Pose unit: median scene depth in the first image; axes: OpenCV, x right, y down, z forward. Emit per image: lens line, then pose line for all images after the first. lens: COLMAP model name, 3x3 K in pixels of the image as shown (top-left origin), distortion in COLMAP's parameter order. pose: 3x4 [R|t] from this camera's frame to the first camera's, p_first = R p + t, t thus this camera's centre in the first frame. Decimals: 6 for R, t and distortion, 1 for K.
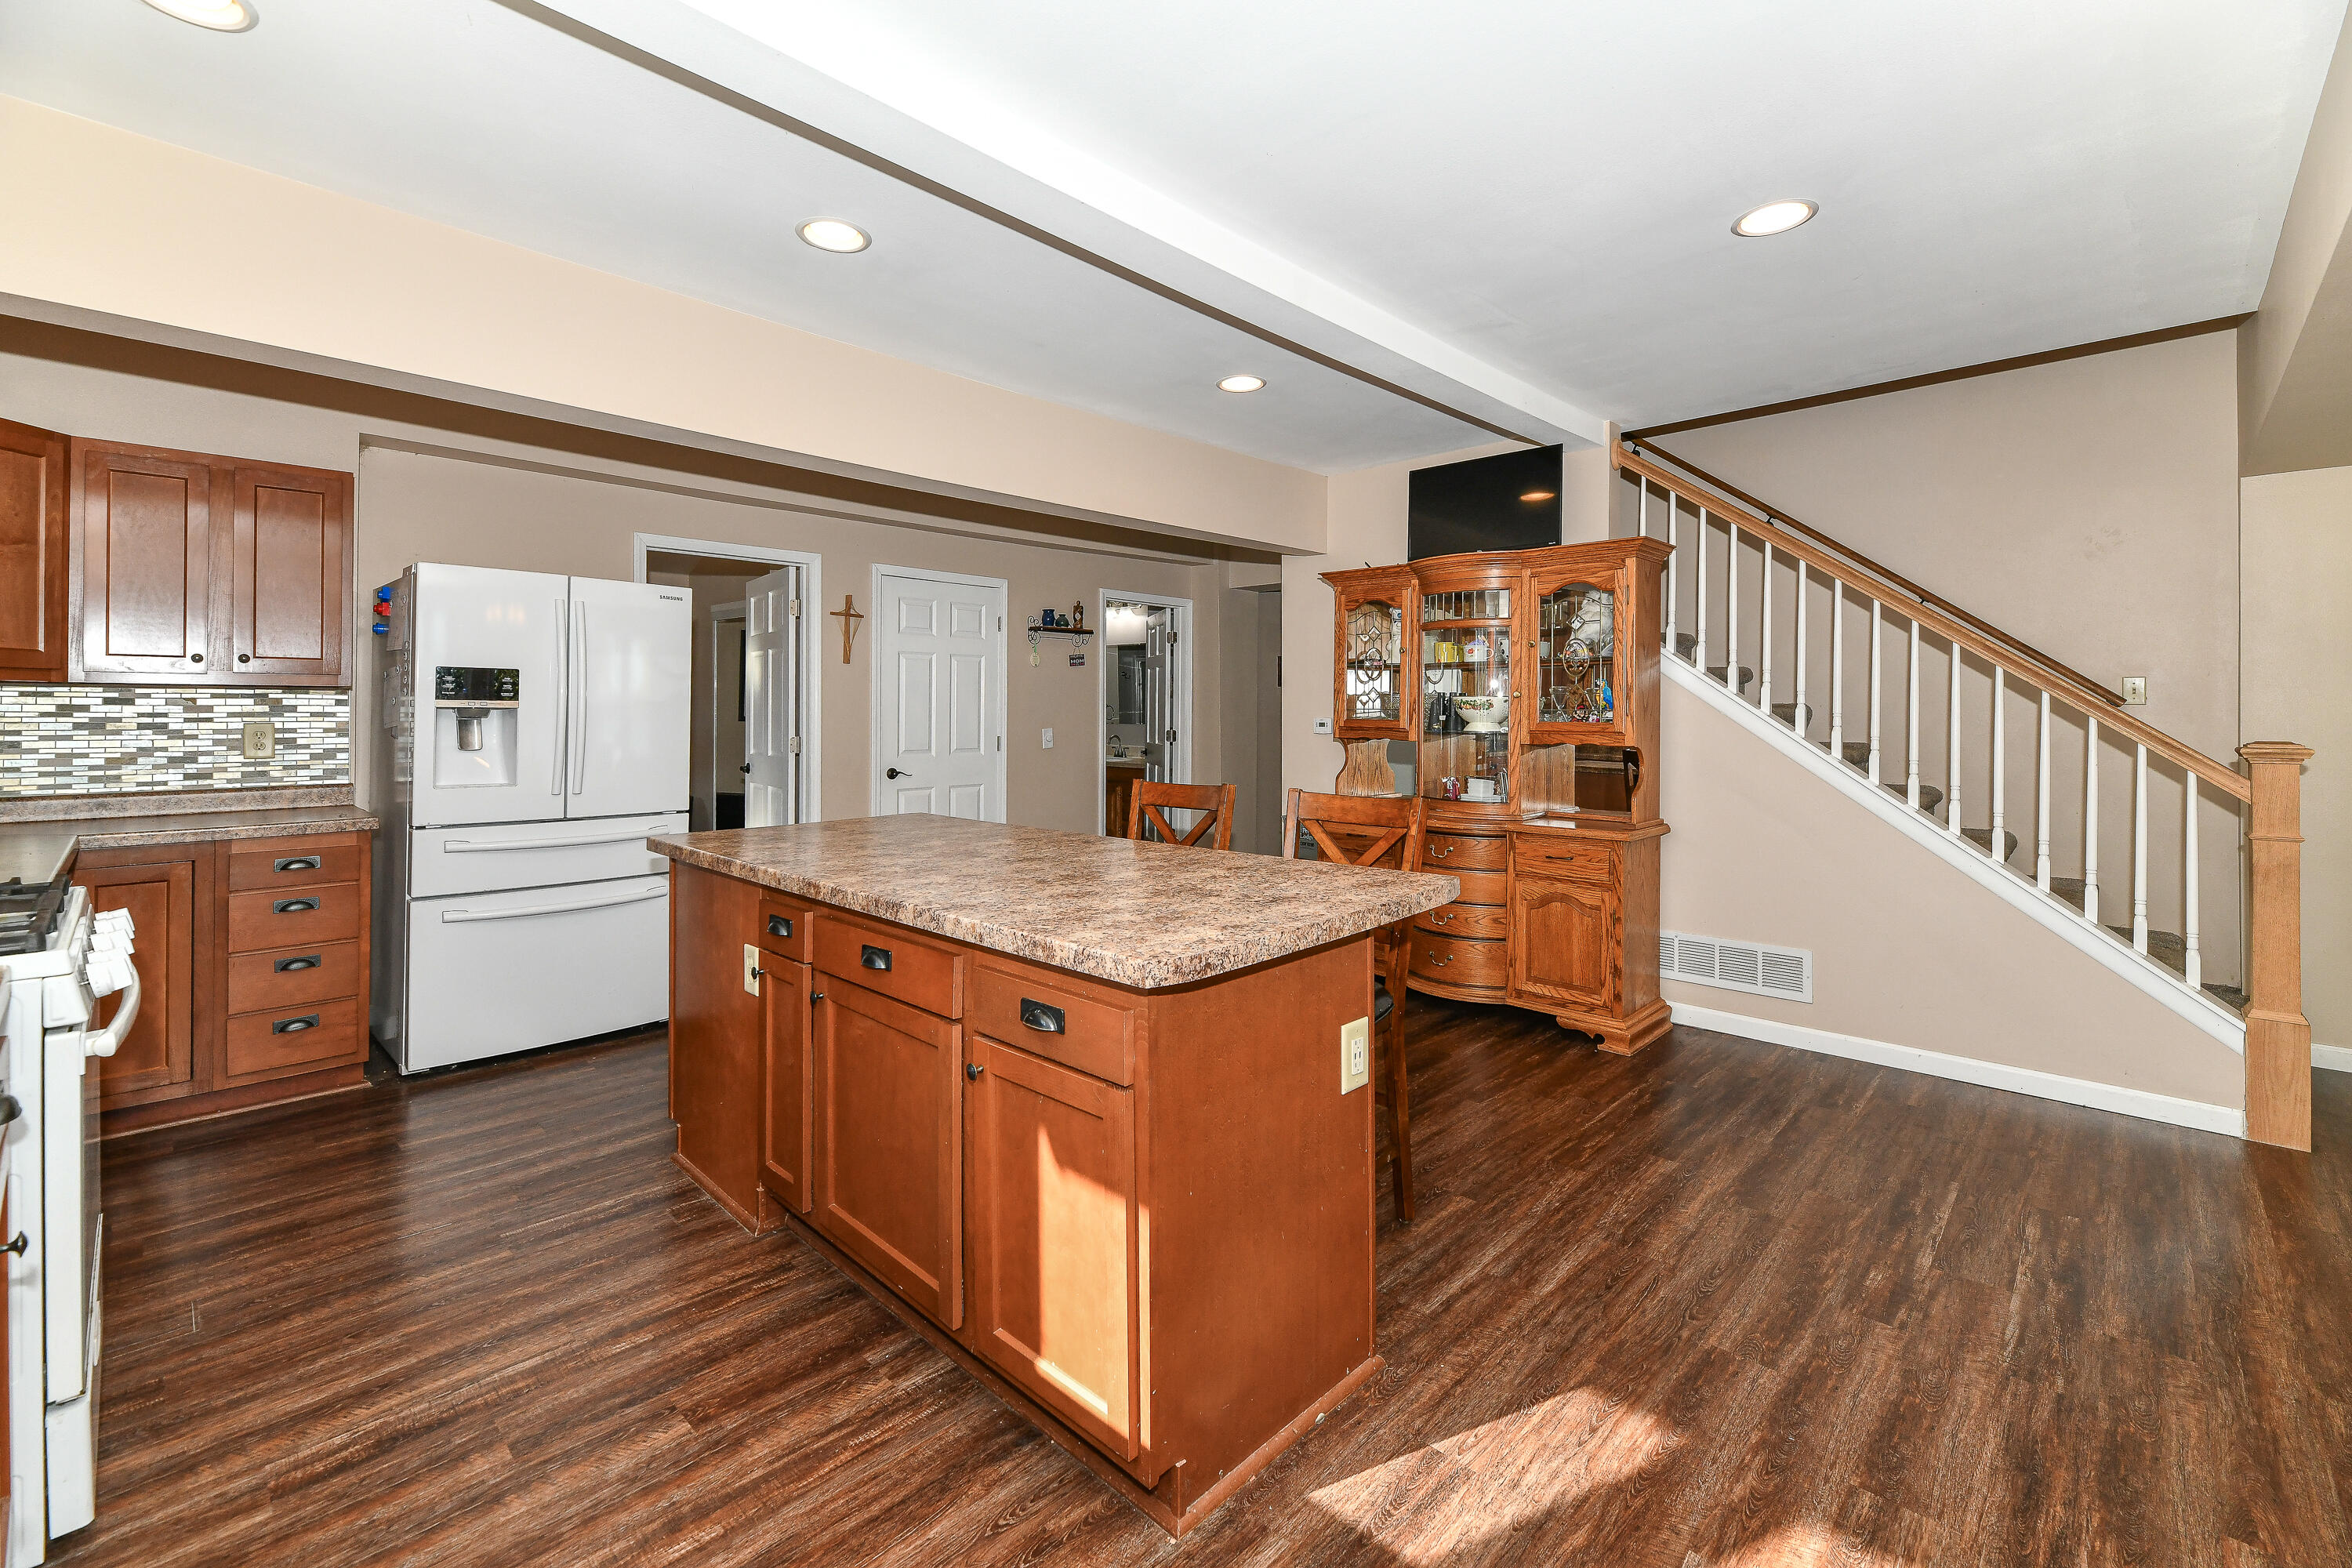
lens RADIAL K [[968.1, 0, 1210.1], [0, 968.1, 716.8], [0, 0, 1]] dist [0.000645, 0.000000]
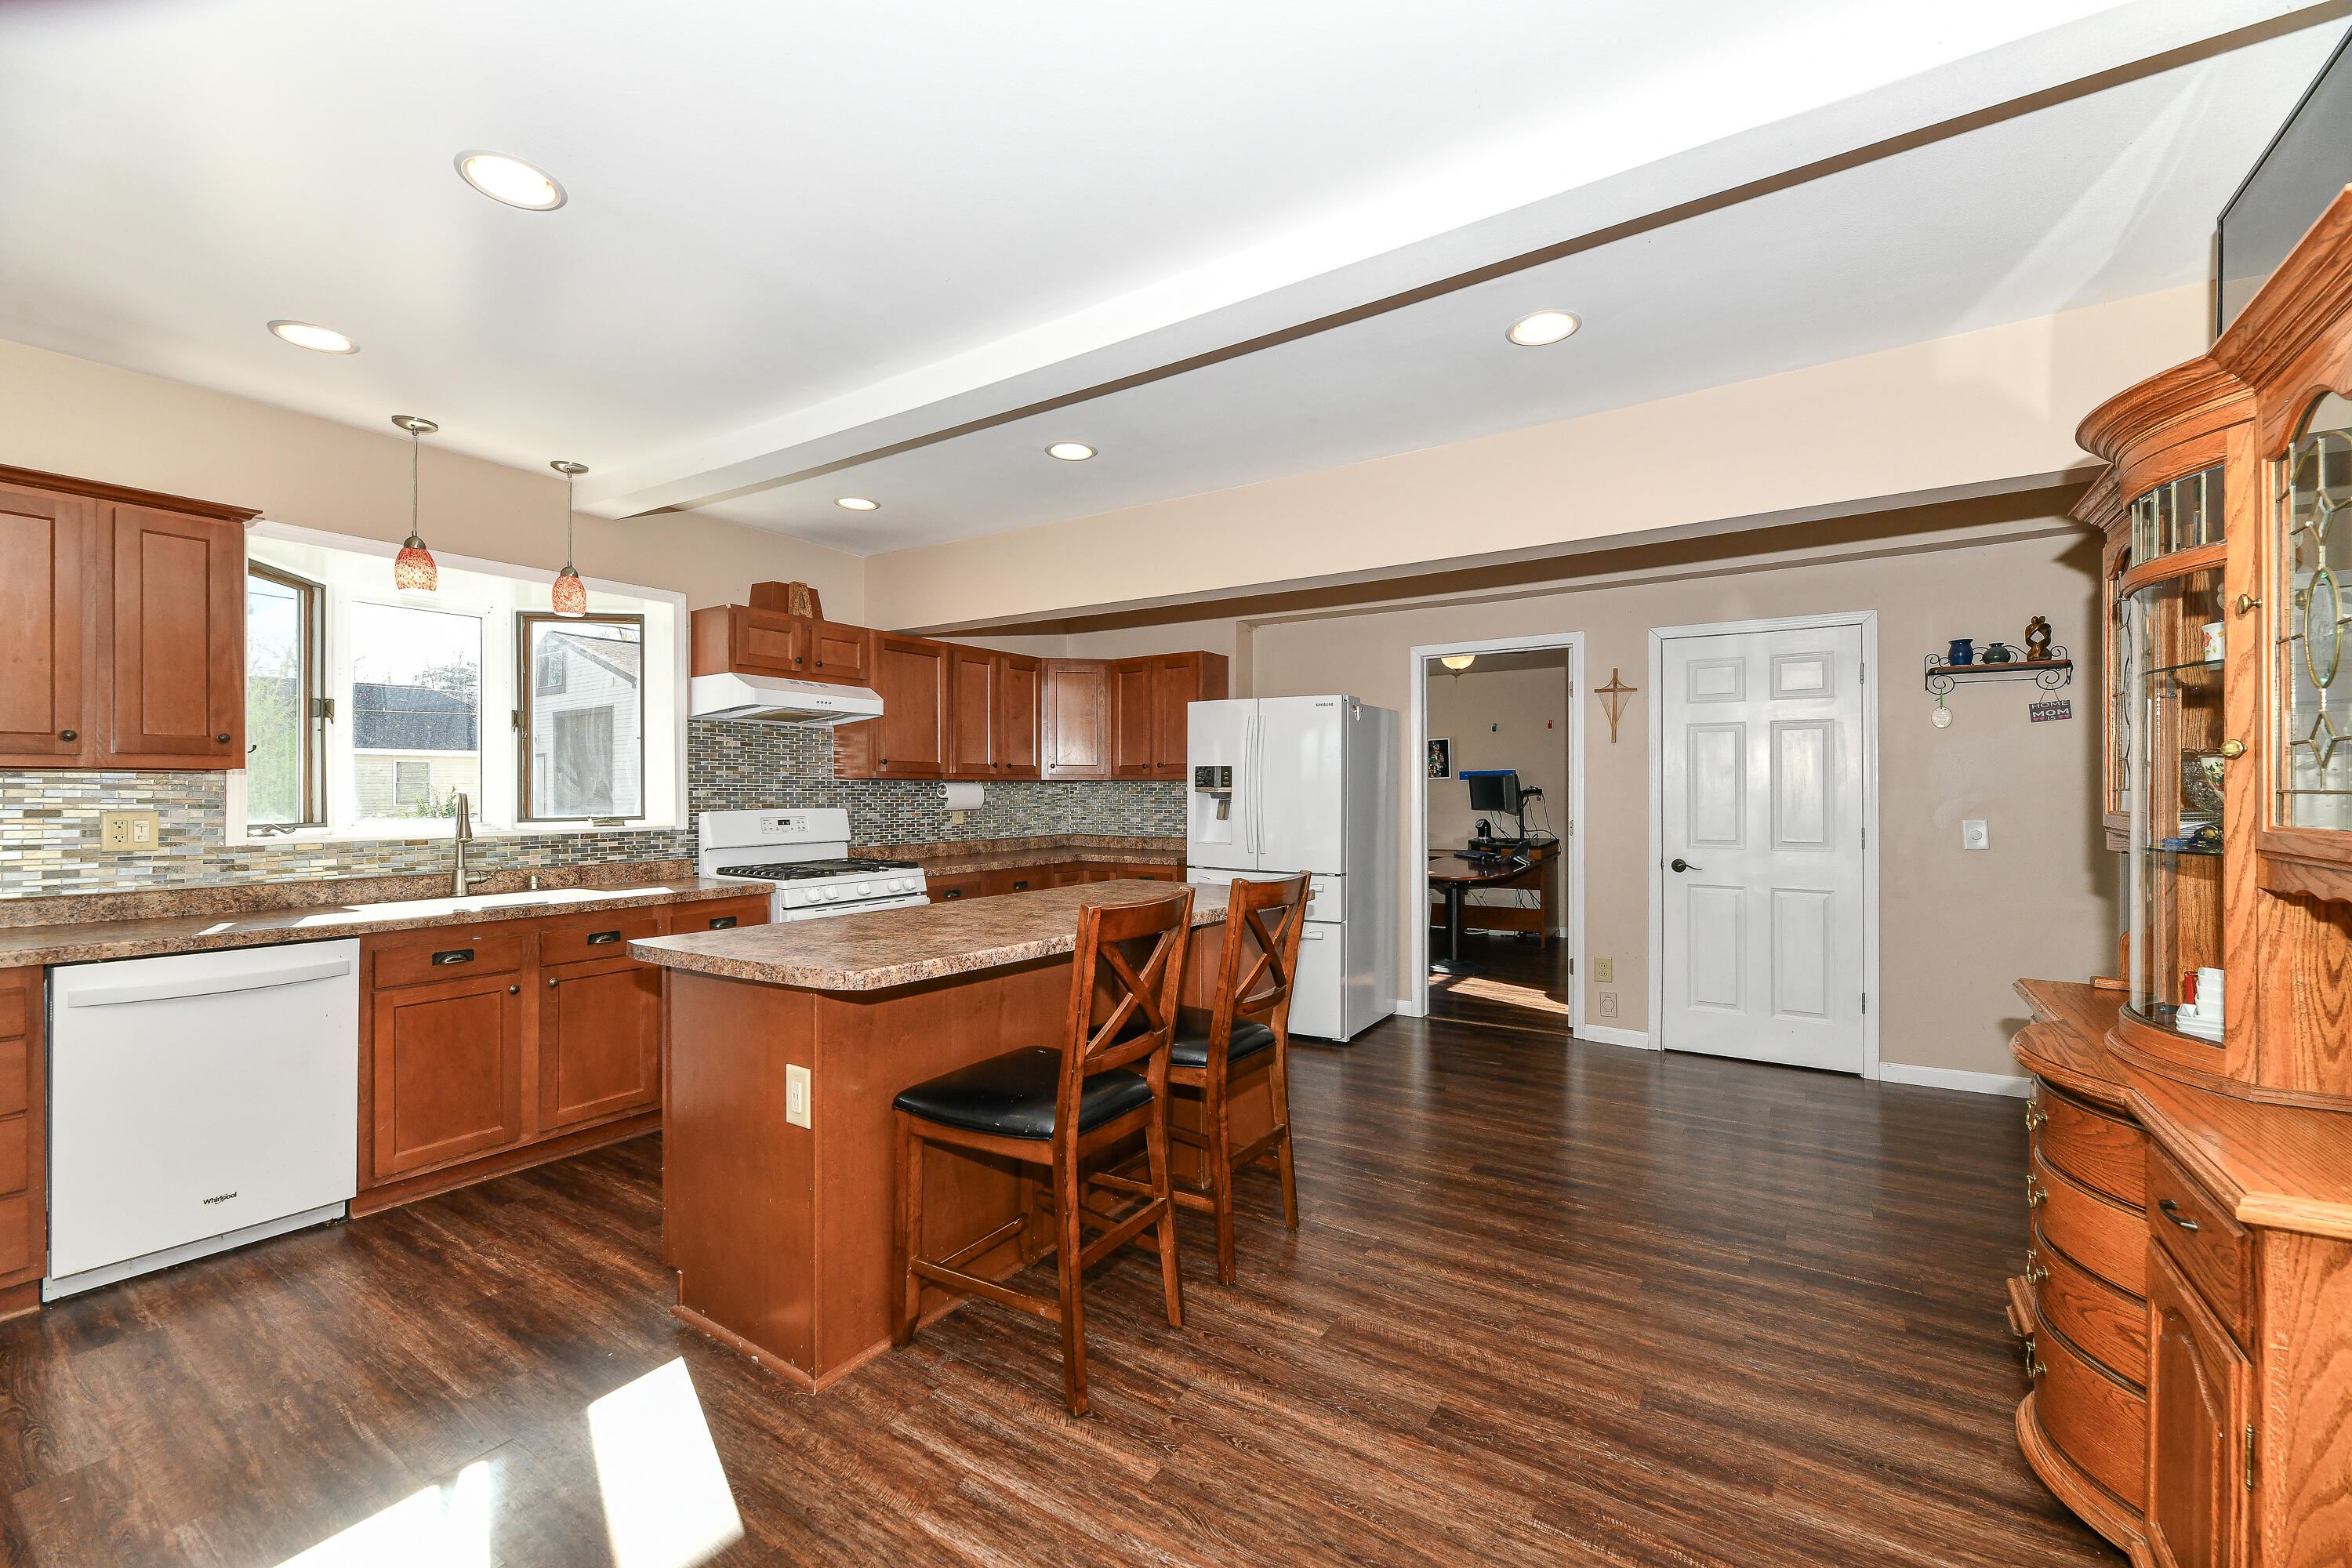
lens RADIAL K [[968.1, 0, 1179.0], [0, 968.1, 792.0], [0, 0, 1]] dist [0.000645, 0.000000]
pose [[0.174157, -0.004033, -0.984710, 1.138455], [-0.001750, 0.999989, -0.004405, -0.008476], [0.984716, 0.002491, 0.174148, 1.034481]]
